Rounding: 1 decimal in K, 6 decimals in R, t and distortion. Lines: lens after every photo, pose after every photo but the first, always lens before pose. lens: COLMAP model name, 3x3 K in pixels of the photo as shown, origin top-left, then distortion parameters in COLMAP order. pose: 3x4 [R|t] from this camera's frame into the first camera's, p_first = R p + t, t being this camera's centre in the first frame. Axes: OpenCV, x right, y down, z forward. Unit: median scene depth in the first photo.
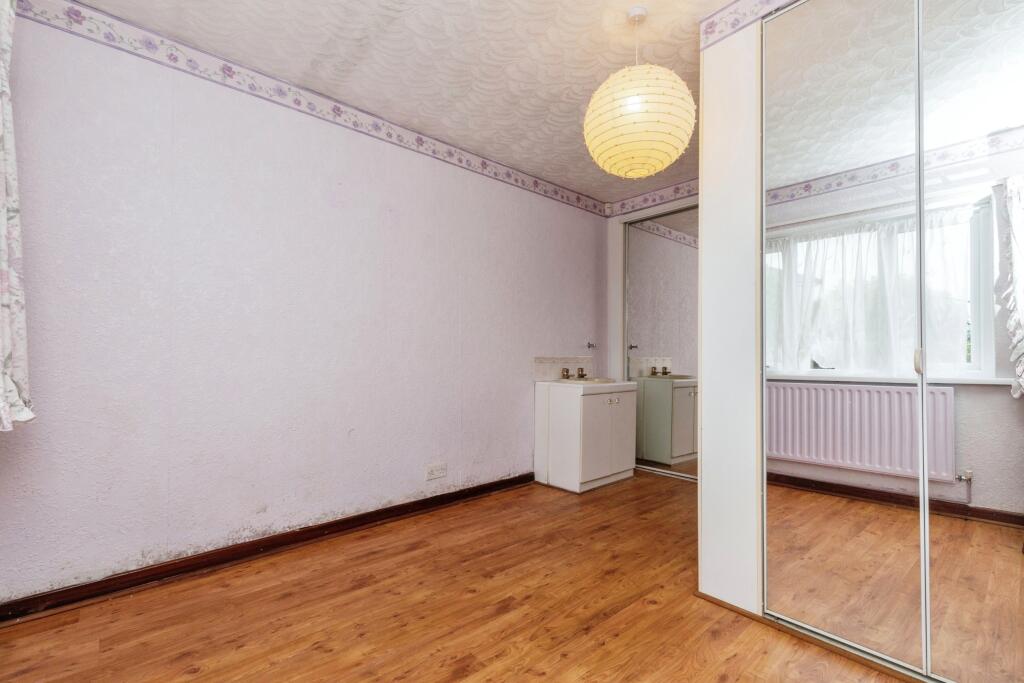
lens RADIAL K [[463.3, 0, 516.6], [0, 463.3, 344.6], [0, 0, 1]] dist [0.014565, -0.000209]
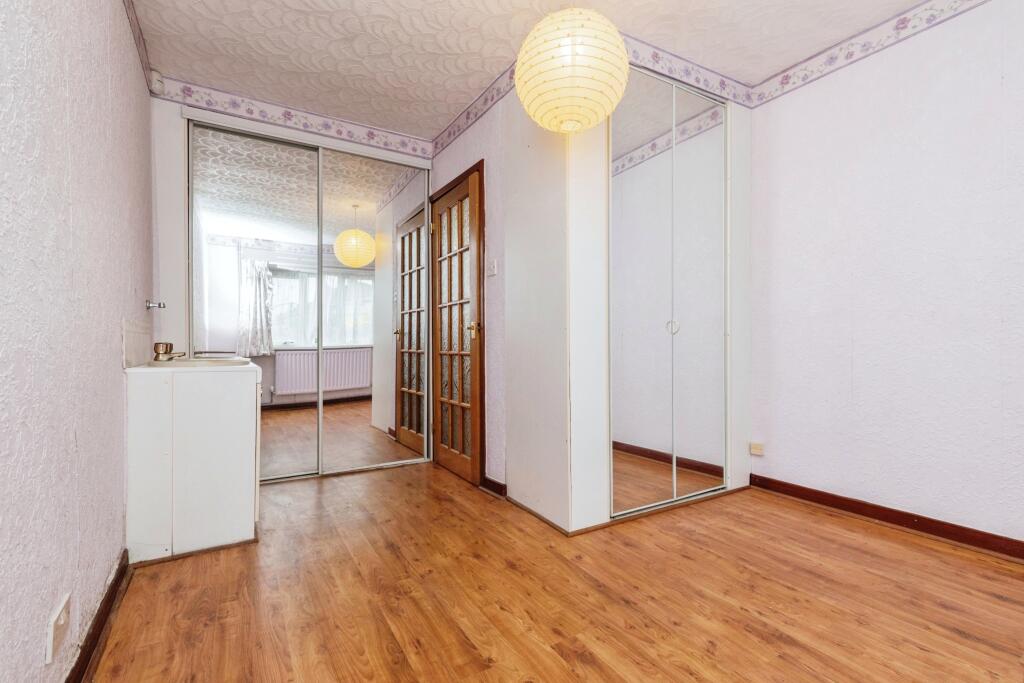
lens RADIAL K [[463.3, 0, 516.6], [0, 463.3, 344.6], [0, 0, 1]] dist [0.014565, -0.000209]
pose [[0.180104, -0.005786, 0.983631, -0.650020], [-0.023750, 0.999666, 0.010229, 0.065978], [-0.983361, -0.025203, 0.179907, 0.844896]]
